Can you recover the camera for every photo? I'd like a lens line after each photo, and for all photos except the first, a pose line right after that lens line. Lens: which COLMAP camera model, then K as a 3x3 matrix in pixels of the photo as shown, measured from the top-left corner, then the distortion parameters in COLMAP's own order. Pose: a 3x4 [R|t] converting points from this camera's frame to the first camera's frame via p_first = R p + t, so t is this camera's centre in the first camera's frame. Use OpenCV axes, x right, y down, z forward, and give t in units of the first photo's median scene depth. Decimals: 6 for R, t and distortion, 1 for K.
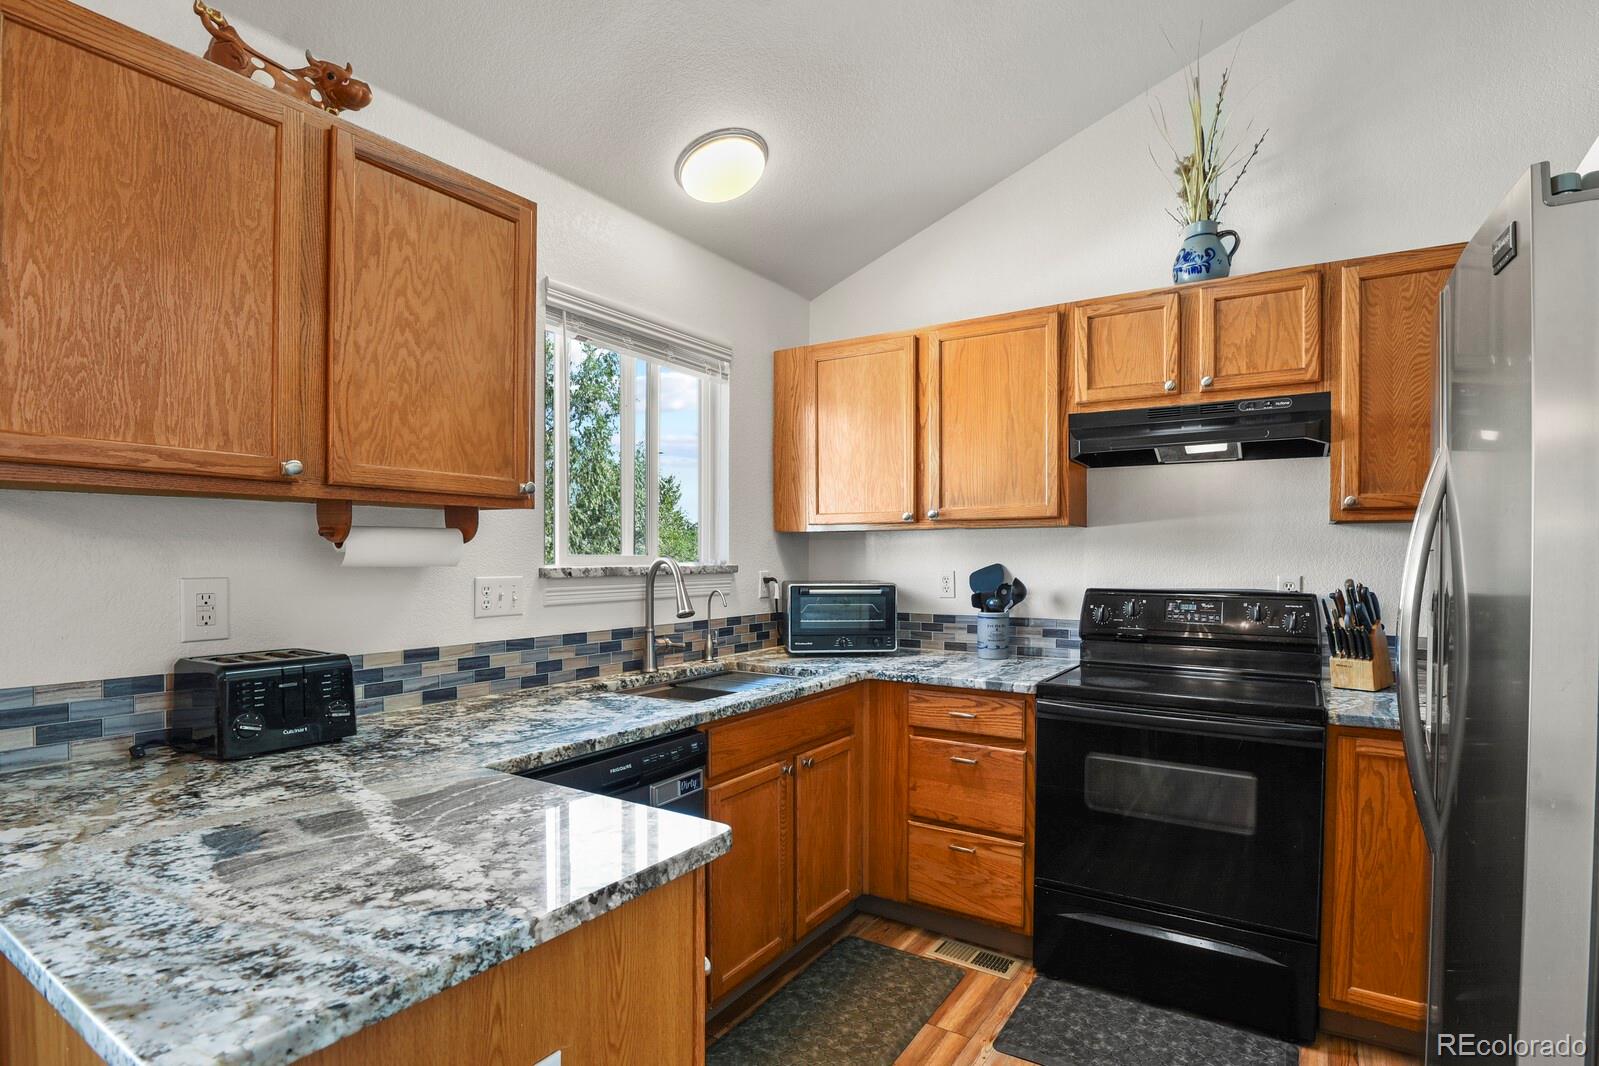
lens RADIAL K [[804.2, 0, 803.7], [0, 804.2, 548.8], [0, 0, 1]] dist [-0.023709, -0.003199]
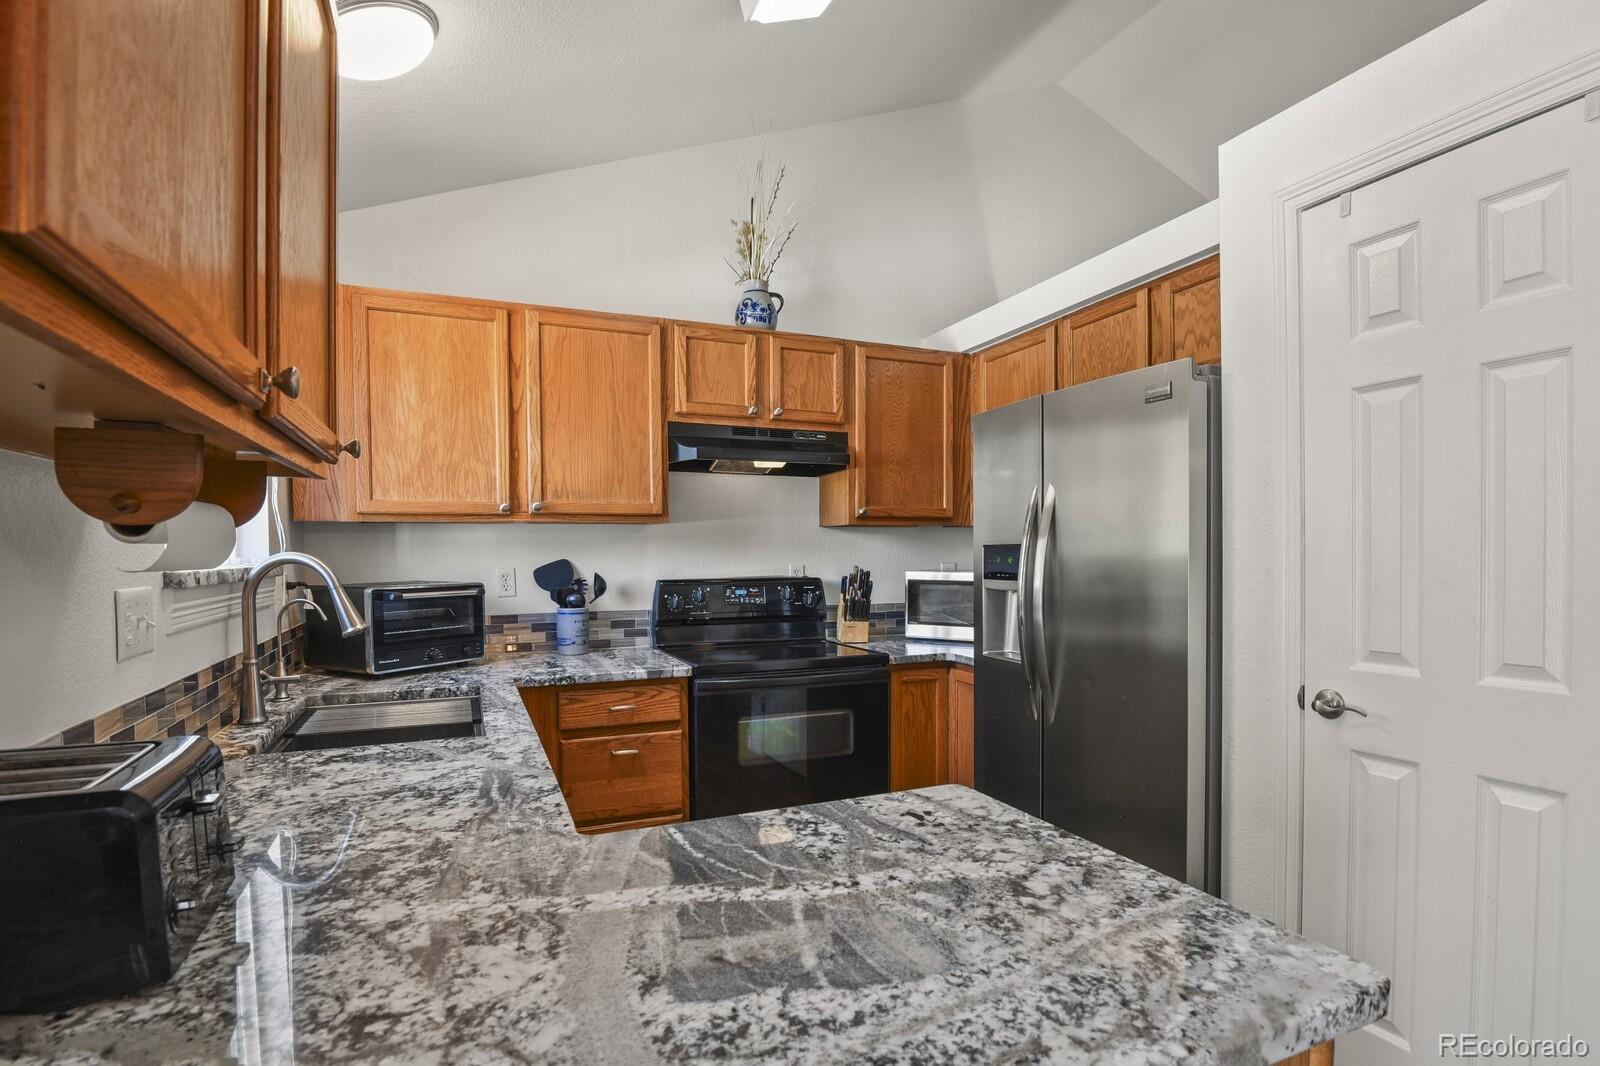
lens RADIAL K [[804.7, 0, 818.8], [0, 804.7, 559.7], [0, 0, 1]] dist [-0.023709, -0.003199]
pose [[0.547787, -0.012226, 0.836529, -0.537480], [-0.000608, 0.999887, 0.015011, 0.005369], [-0.836618, -0.008731, 0.547717, 0.253681]]
